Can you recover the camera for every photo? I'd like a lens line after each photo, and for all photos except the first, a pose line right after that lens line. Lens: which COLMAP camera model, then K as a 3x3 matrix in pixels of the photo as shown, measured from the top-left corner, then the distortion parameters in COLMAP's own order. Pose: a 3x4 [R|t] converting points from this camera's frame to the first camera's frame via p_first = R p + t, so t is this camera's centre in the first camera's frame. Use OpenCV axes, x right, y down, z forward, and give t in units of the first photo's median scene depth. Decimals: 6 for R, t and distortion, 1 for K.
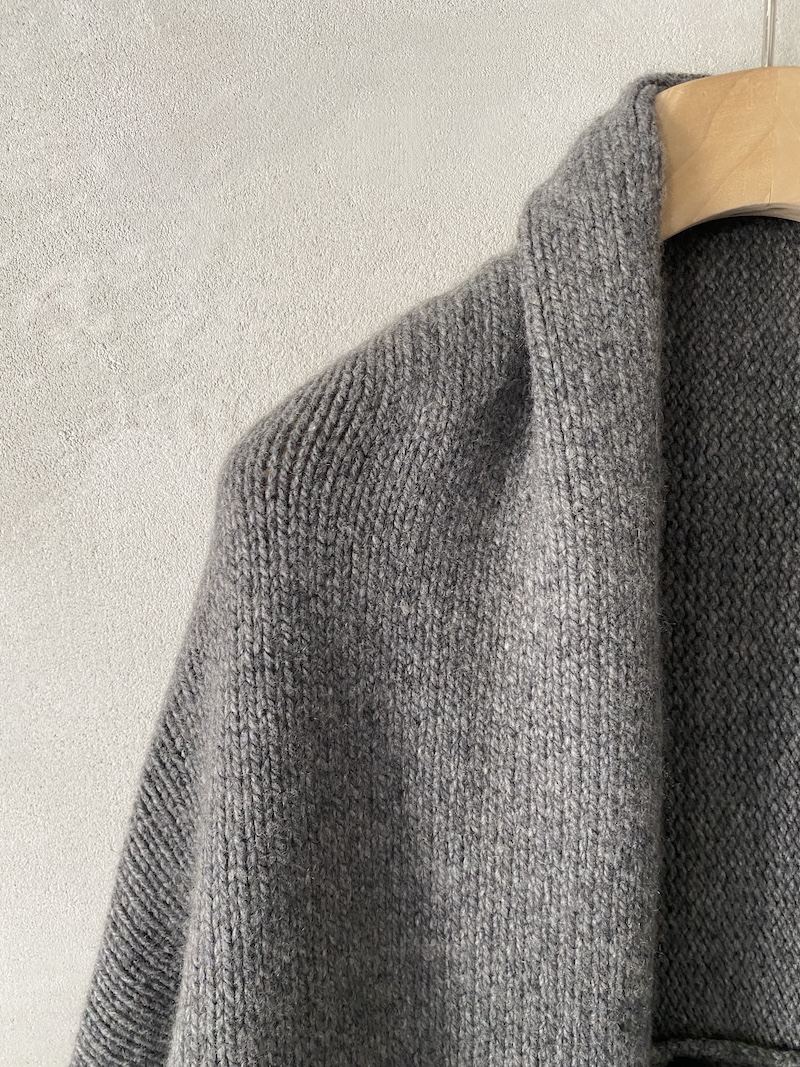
lens RADIAL K [[799.4, 0, 393.7], [0, 799.4, 534.1], [0, 0, 1]] dist [0.017630, -0.017887]
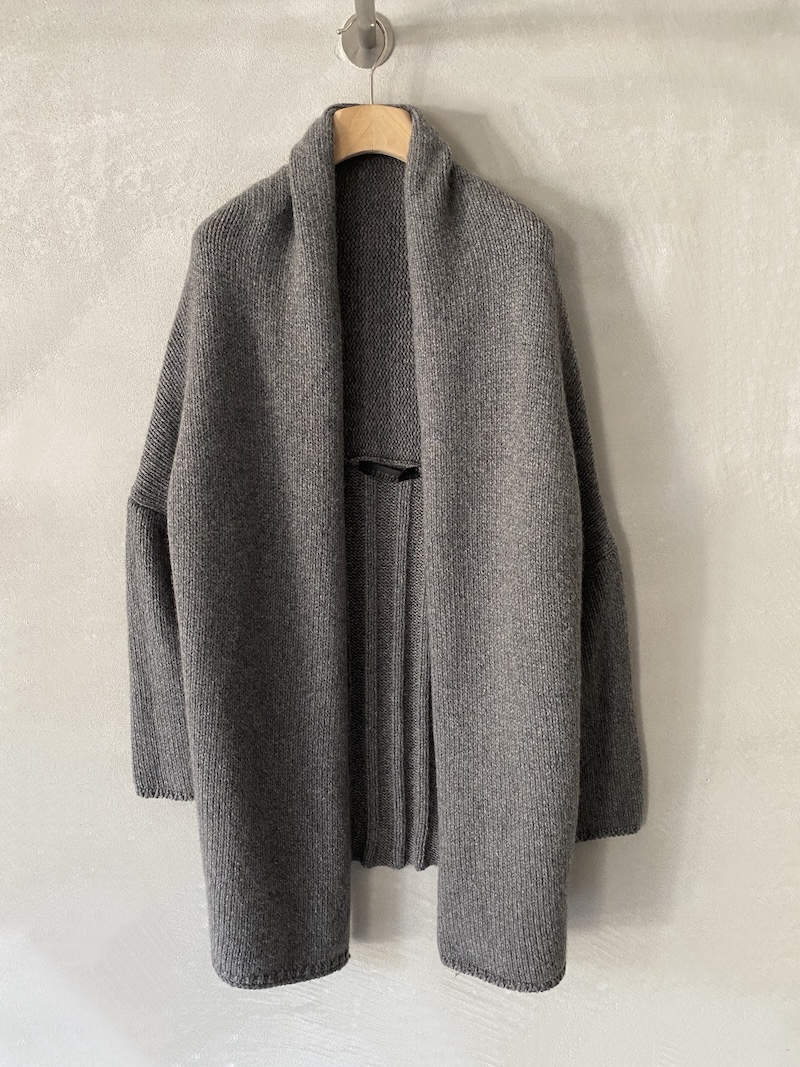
lens RADIAL K [[799.4, 0, 405.8], [0, 799.4, 533.1], [0, 0, 1]] dist [0.017630, -0.017887]
pose [[0.997654, -0.004843, 0.068284, 0.383614], [-0.000262, 0.997217, 0.074554, 0.832312], [-0.068455, -0.074397, 0.994876, -2.203205]]
